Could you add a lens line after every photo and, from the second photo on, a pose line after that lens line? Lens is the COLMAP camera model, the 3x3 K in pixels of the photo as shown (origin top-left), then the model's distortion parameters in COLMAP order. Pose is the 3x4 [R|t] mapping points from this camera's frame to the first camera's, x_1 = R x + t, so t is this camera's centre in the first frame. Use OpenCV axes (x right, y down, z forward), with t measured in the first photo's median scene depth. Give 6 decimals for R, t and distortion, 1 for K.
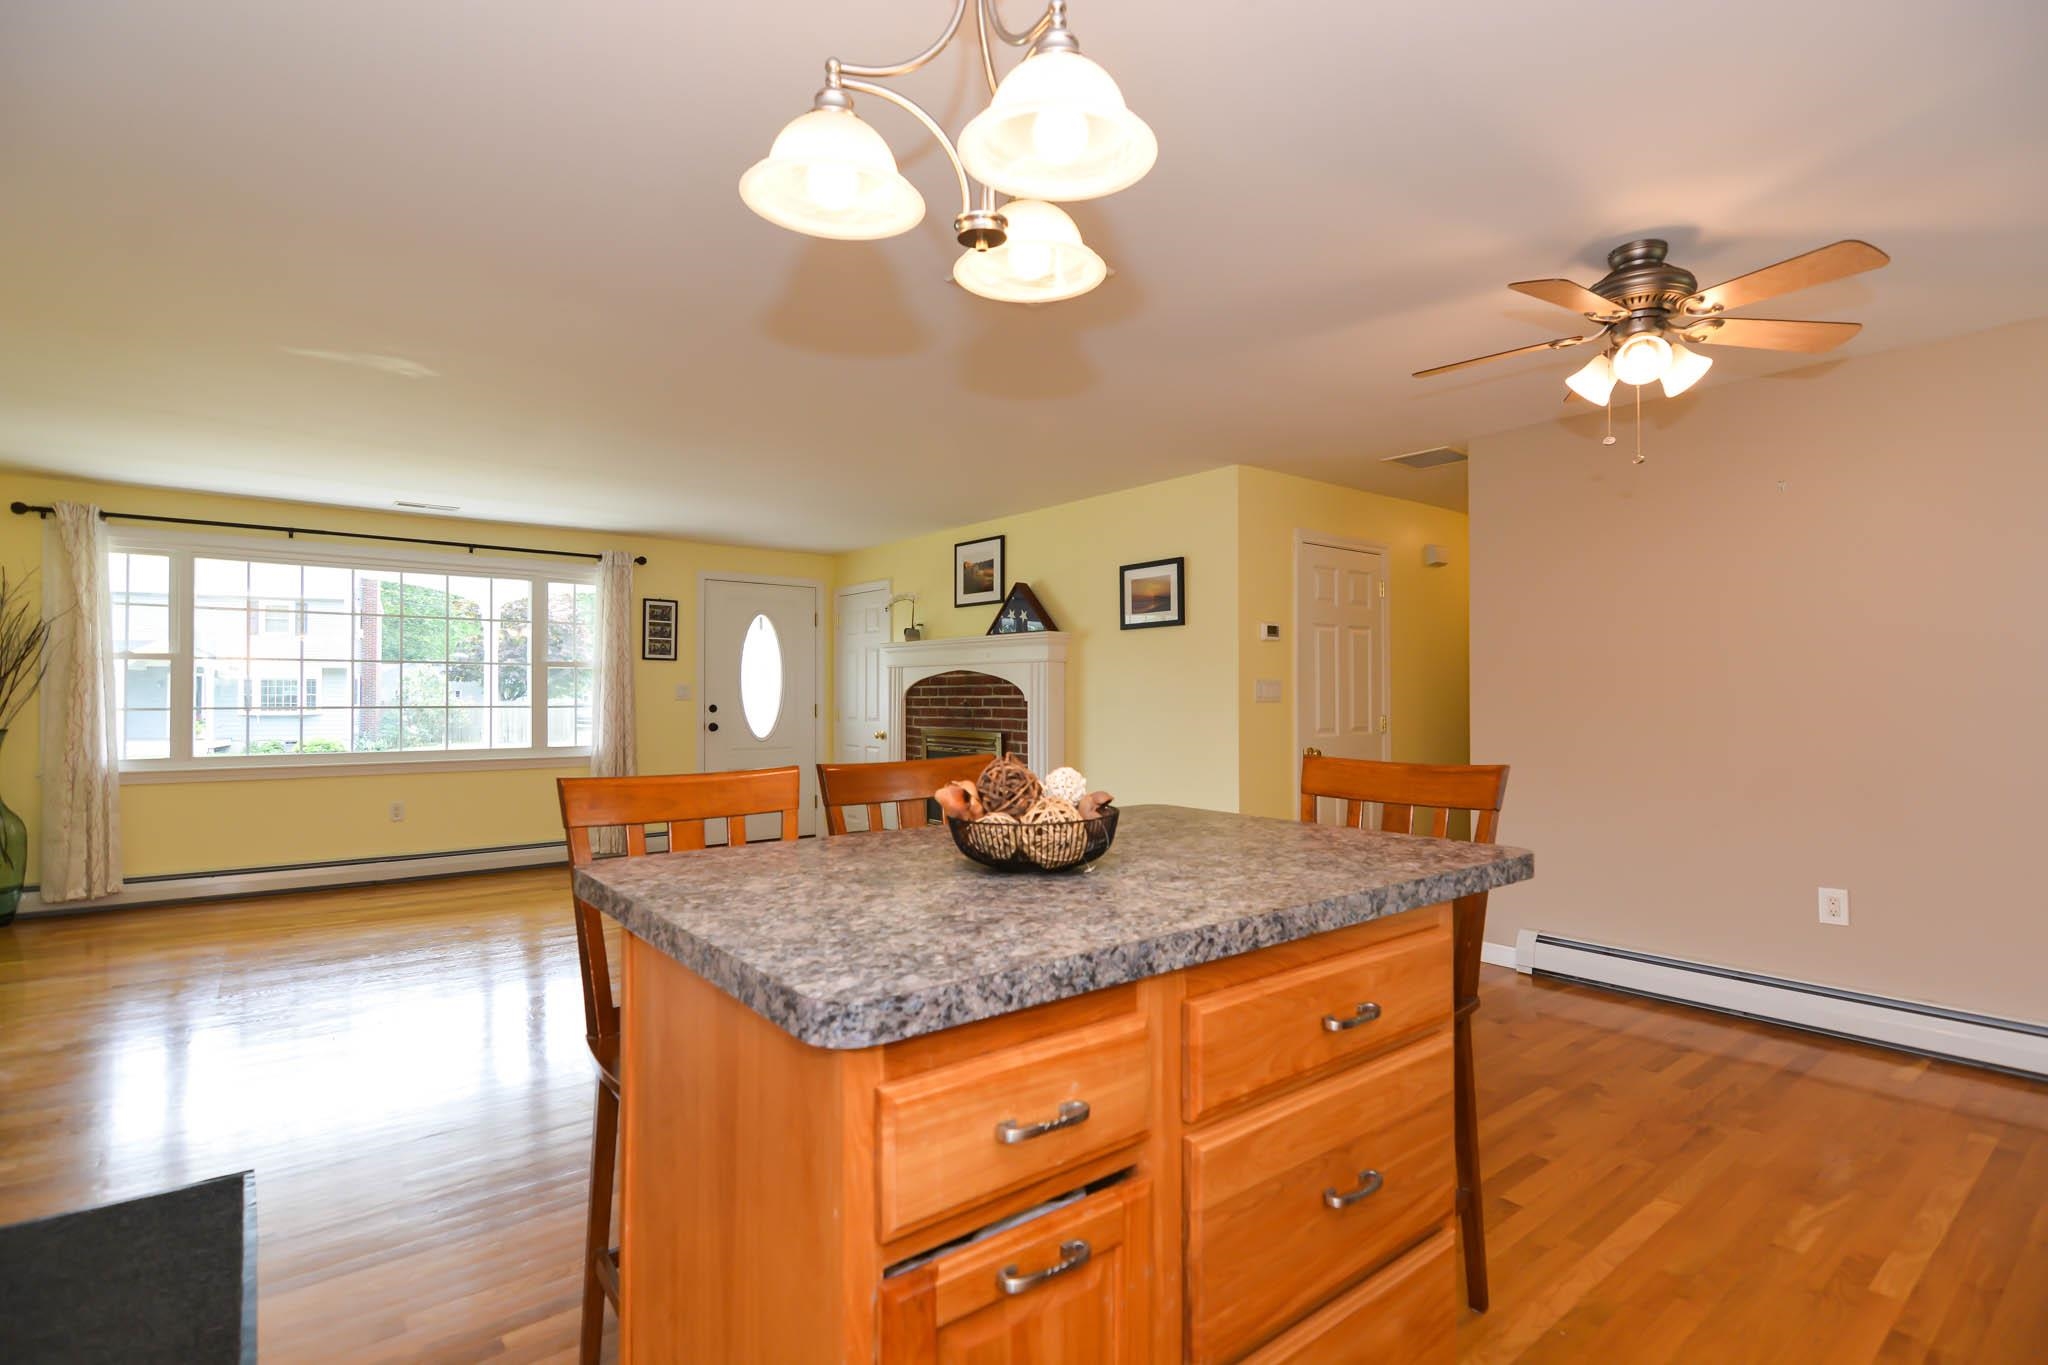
lens RADIAL K [[982.7, 0, 1027.0], [0, 982.7, 686.1], [0, 0, 1]] dist [0.003971, -0.006678]
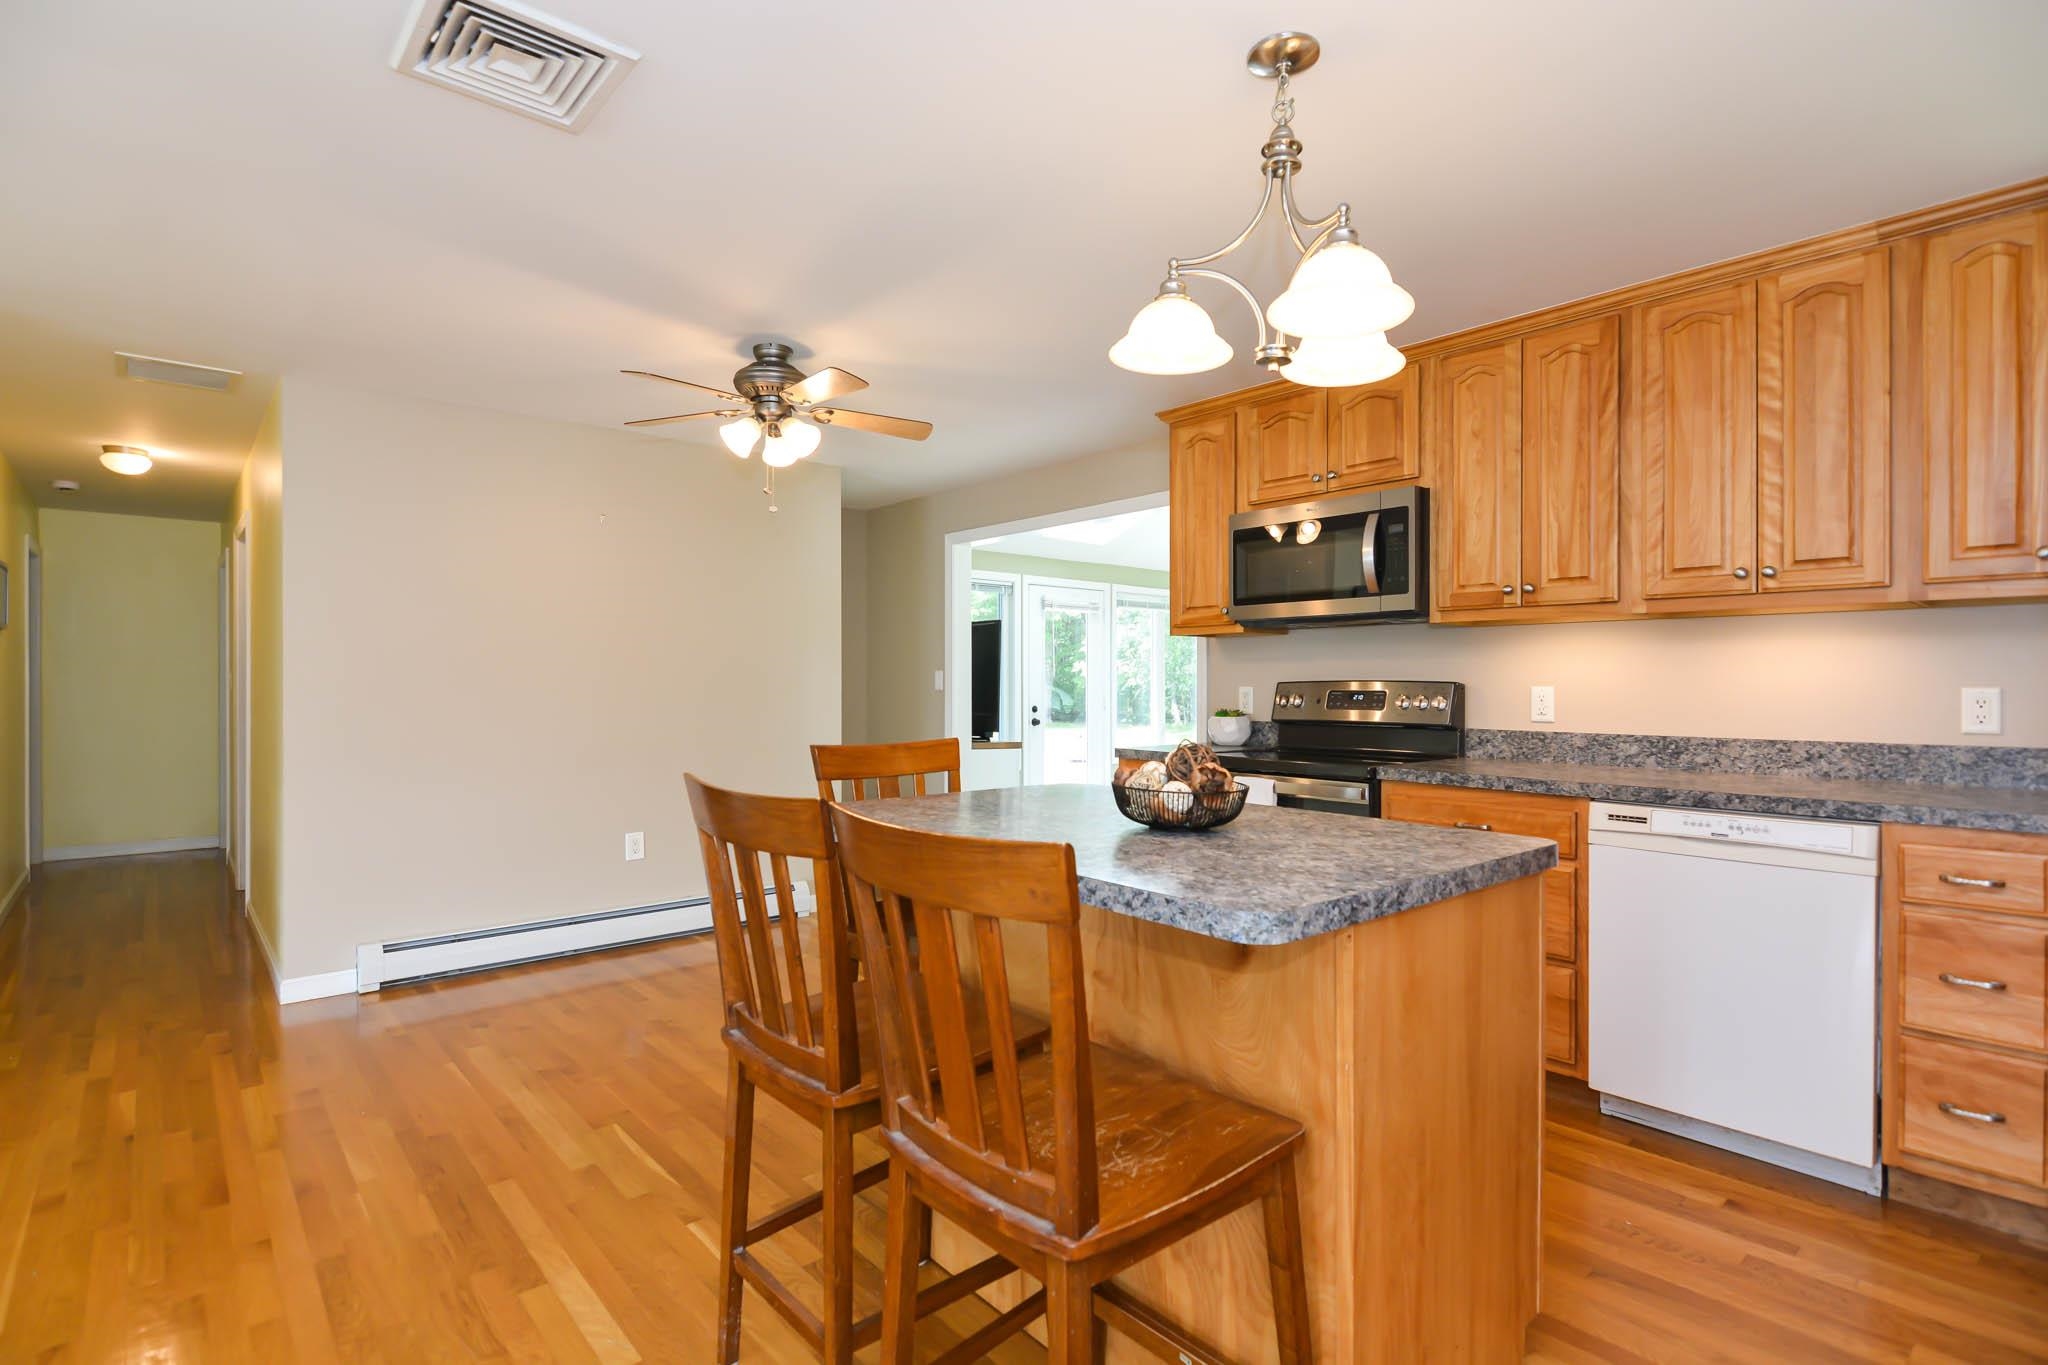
lens RADIAL K [[984.8, 0, 1026.8], [0, 984.8, 685.9], [0, 0, 1]] dist [0.003958, -0.006738]
pose [[-0.045405, -0.002581, 0.998965, -0.309926], [-0.010271, 0.999945, 0.002116, 0.000911], [-0.998916, -0.010164, -0.045429, 0.317027]]
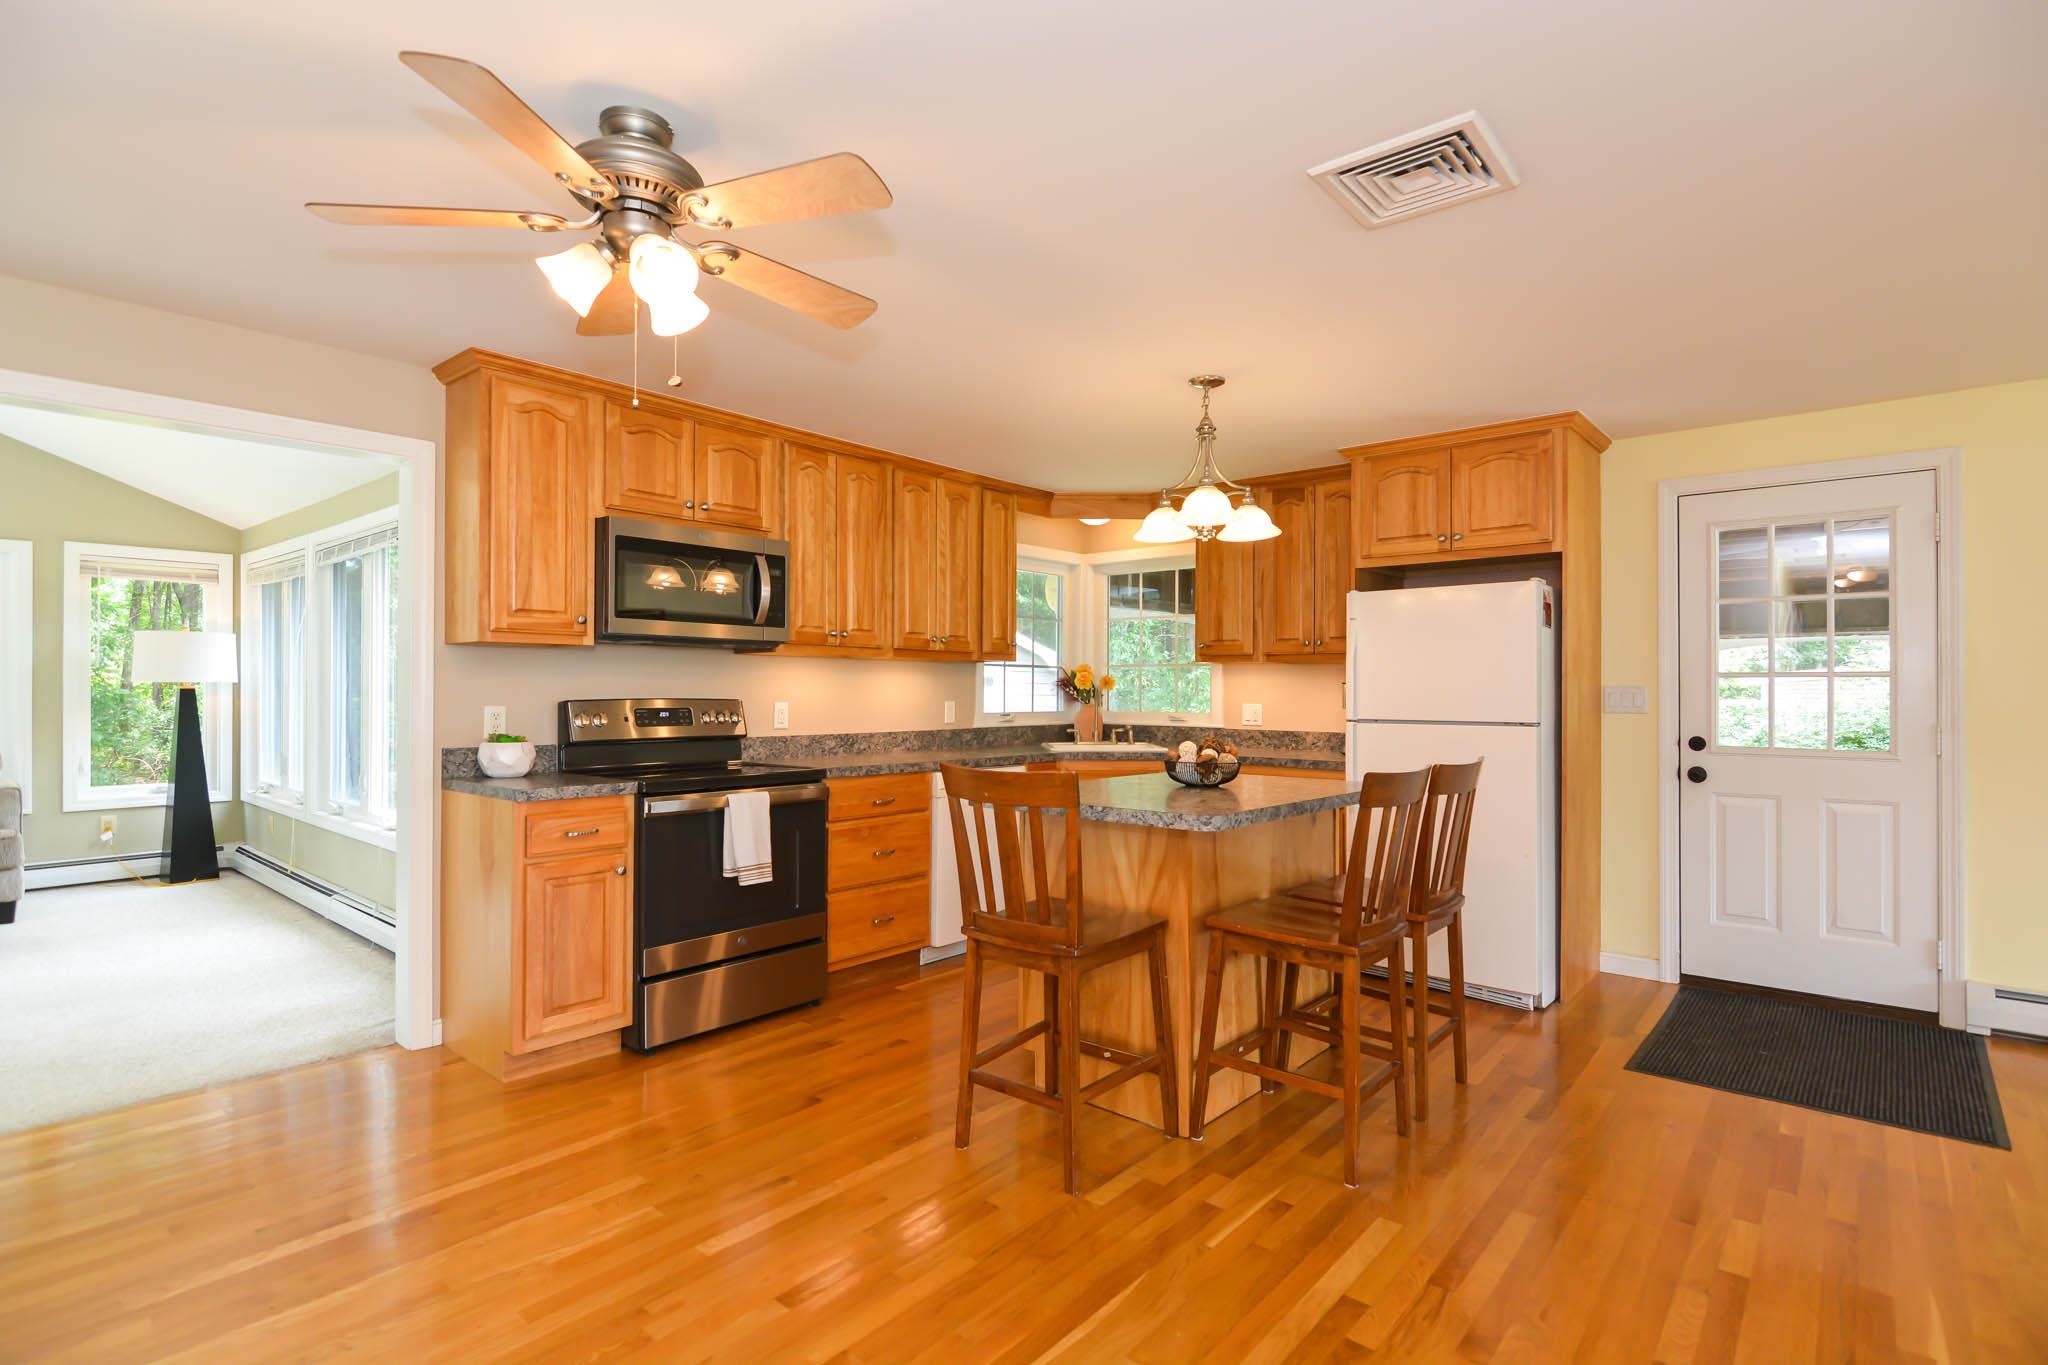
lens RADIAL K [[982.7, 0, 1027.0], [0, 982.7, 686.1], [0, 0, 1]] dist [0.003971, -0.006678]
pose [[-0.982359, -0.003115, -0.186980, 0.208287], [-0.000265, 0.999883, -0.015262, -0.001670], [0.187006, -0.014944, -0.982245, 0.785812]]
